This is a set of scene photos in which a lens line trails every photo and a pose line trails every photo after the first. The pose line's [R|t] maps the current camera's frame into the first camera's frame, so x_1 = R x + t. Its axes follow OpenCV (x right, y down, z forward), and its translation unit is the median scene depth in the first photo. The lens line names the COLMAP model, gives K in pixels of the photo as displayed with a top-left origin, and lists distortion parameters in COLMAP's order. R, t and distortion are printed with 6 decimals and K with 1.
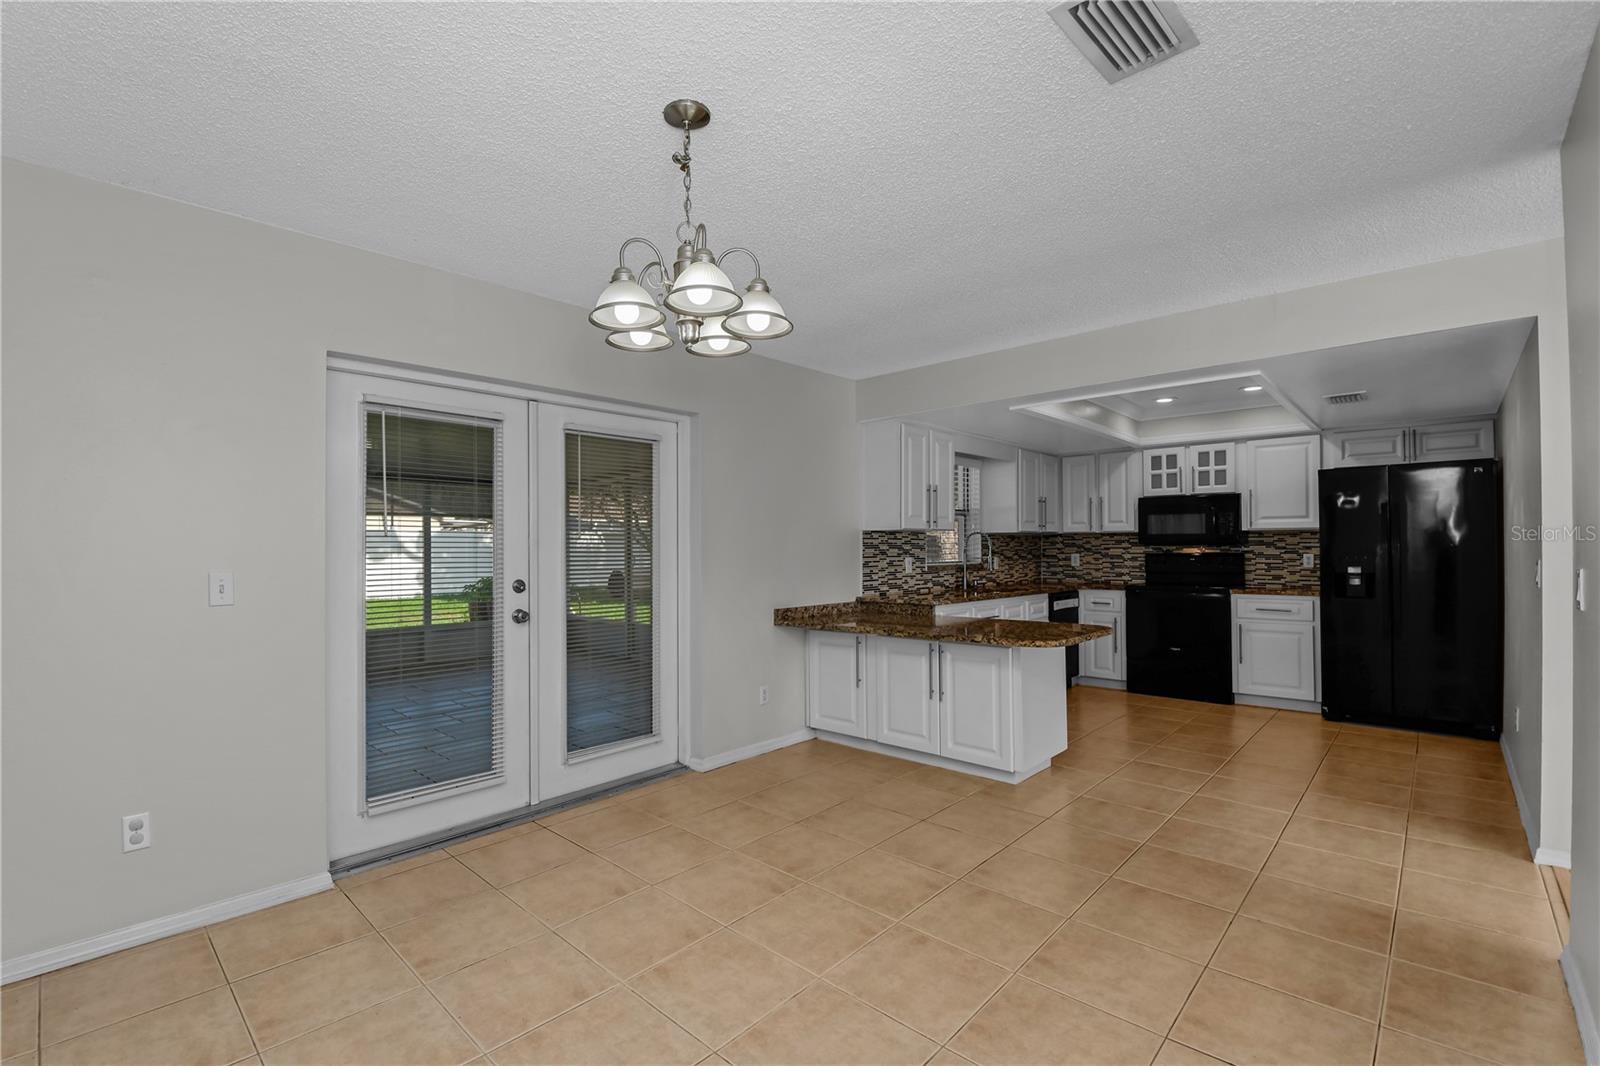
lens RADIAL K [[702.1, 0, 767.1], [0, 702.1, 543.8], [0, 0, 1]] dist [0.015198, -0.020149]
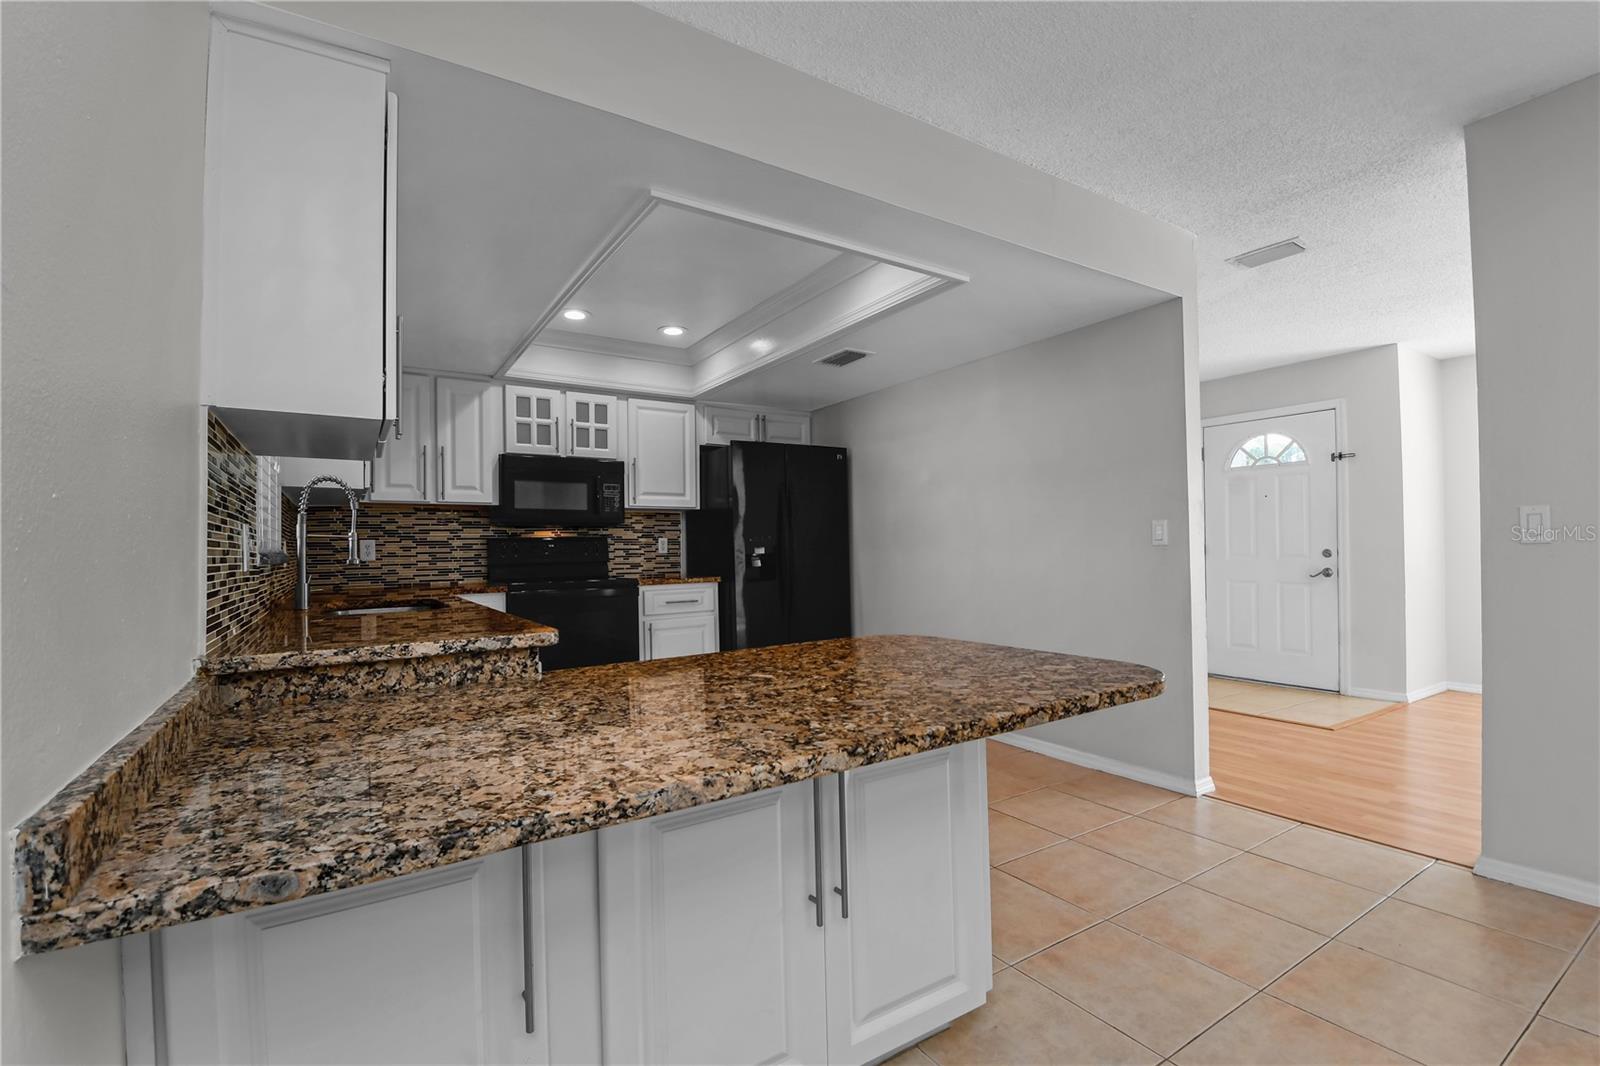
lens RADIAL K [[702.1, 0, 767.1], [0, 702.1, 543.8], [0, 0, 1]] dist [0.015198, -0.020149]
pose [[0.247565, 0.009327, 0.968826, -0.059644], [0.008540, 0.999894, -0.011808, 0.031431], [-0.968834, 0.011197, 0.247459, 0.611094]]
